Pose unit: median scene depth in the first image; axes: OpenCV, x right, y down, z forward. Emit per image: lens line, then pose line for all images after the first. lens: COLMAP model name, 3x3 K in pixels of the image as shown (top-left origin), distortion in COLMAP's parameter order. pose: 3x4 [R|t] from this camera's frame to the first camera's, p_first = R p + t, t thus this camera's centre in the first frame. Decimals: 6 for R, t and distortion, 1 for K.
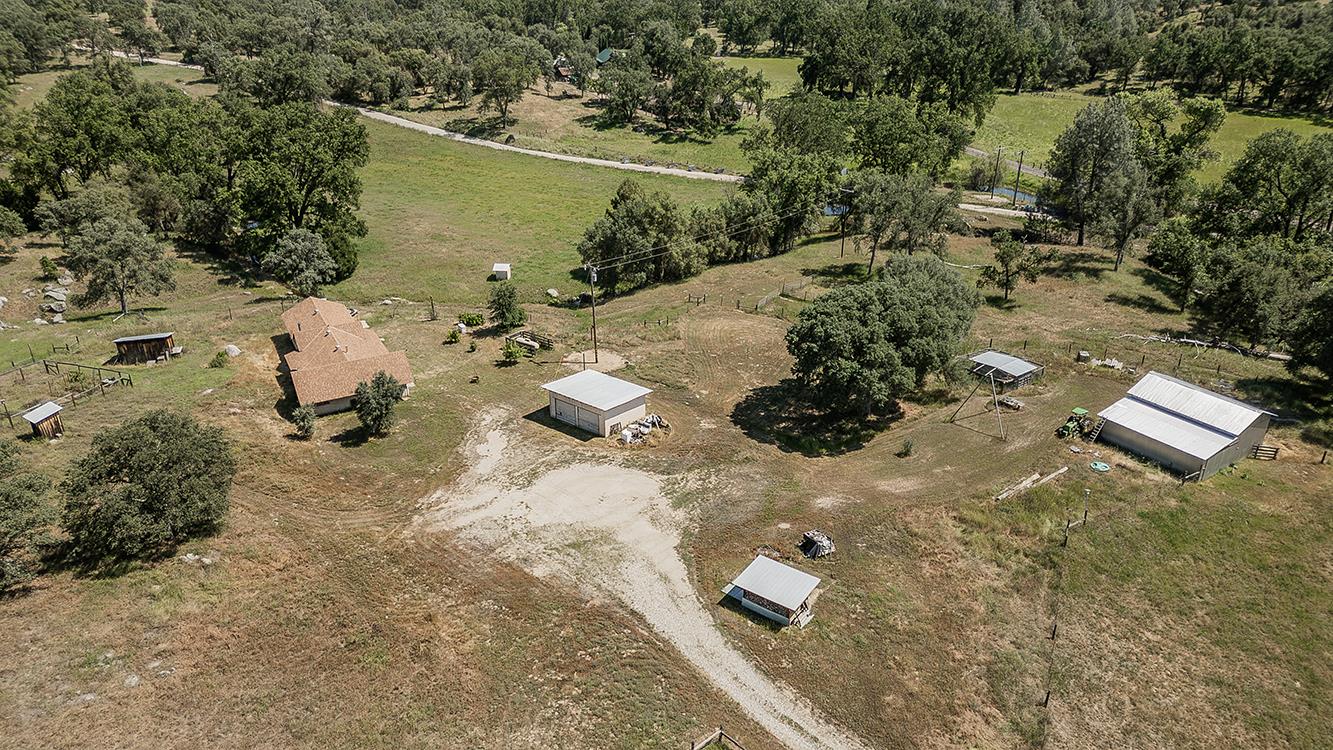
lens RADIAL K [[926.6, 0, 663.7], [0, 926.6, 373.8], [0, 0, 1]] dist [0.080911, -0.049363]
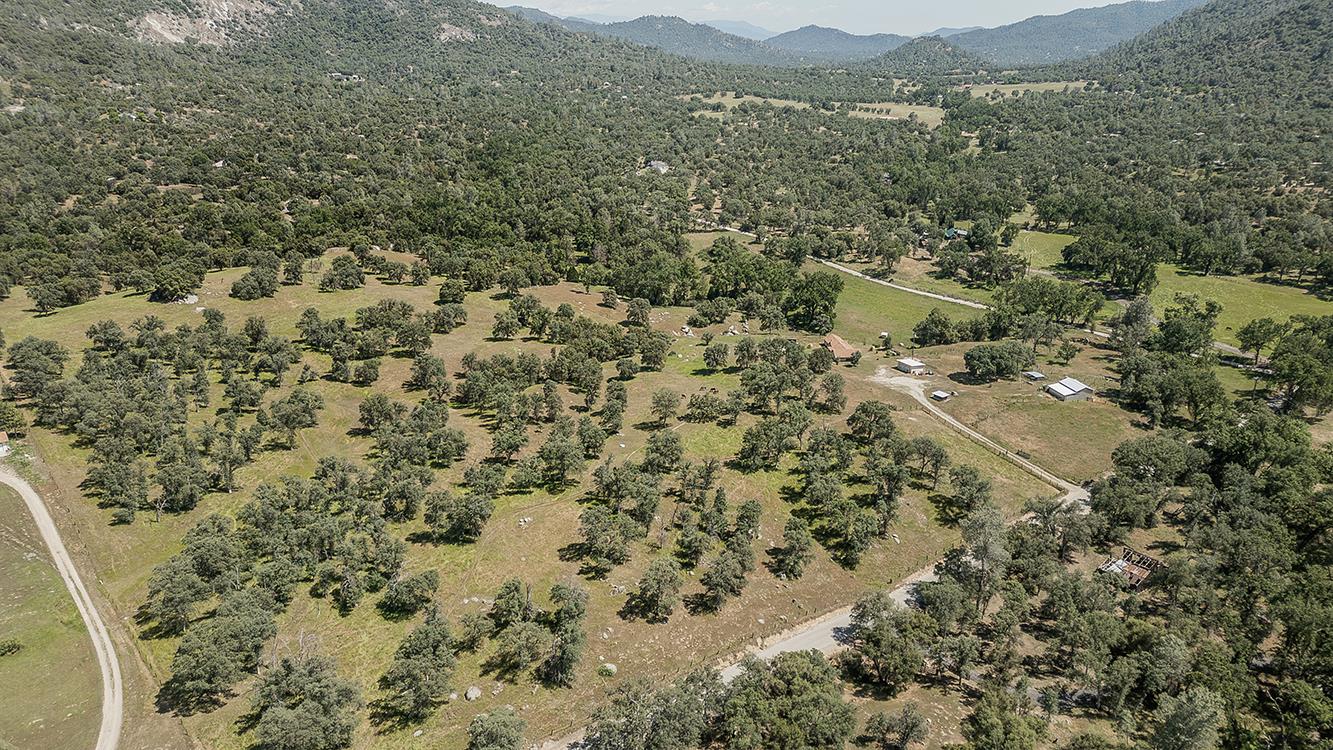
lens RADIAL K [[926.6, 0, 663.7], [0, 926.6, 373.8], [0, 0, 1]] dist [0.080911, -0.049363]
pose [[0.925711, 0.126096, -0.356593, 0.136869], [-0.160863, 0.984530, -0.069456, 0.186525], [0.342318, 0.121659, 0.931674, -1.115127]]
